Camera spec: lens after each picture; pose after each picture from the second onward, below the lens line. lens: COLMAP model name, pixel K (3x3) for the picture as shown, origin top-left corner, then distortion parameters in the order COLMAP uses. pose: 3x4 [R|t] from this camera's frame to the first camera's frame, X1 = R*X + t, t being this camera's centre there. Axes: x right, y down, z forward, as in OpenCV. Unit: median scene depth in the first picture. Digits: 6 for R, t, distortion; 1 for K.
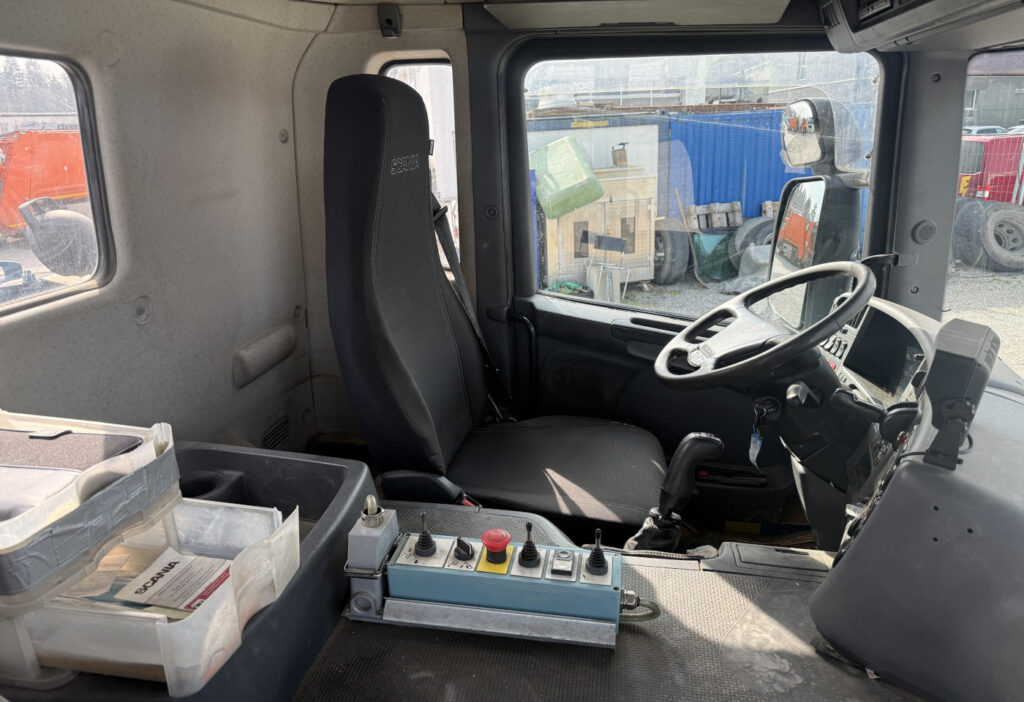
lens RADIAL K [[719.4, 0, 514.0], [0, 719.4, 375.9], [0, 0, 1]] dist [0.068965, -0.088651]
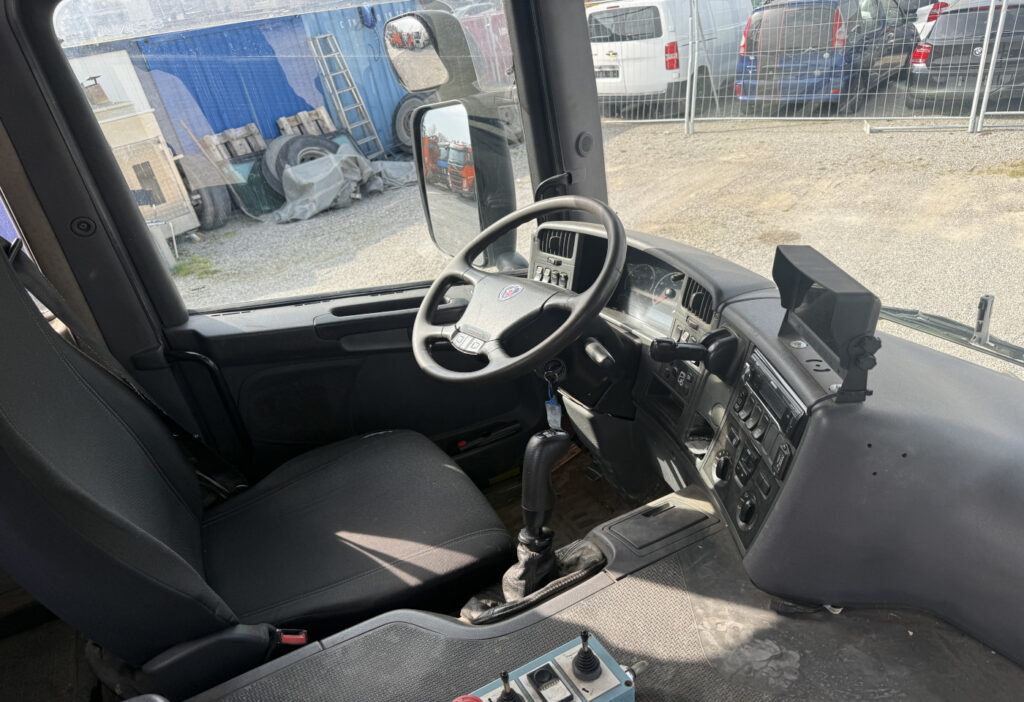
lens RADIAL K [[676.8, 0, 490.7], [0, 676.8, 374.3], [0, 0, 1]] dist [0.006099, -0.002700]
pose [[0.762558, -0.368807, 0.531495, -0.135247], [0.290970, 0.929317, 0.227391, -0.132220], [-0.577791, -0.018750, 0.815970, 0.251704]]
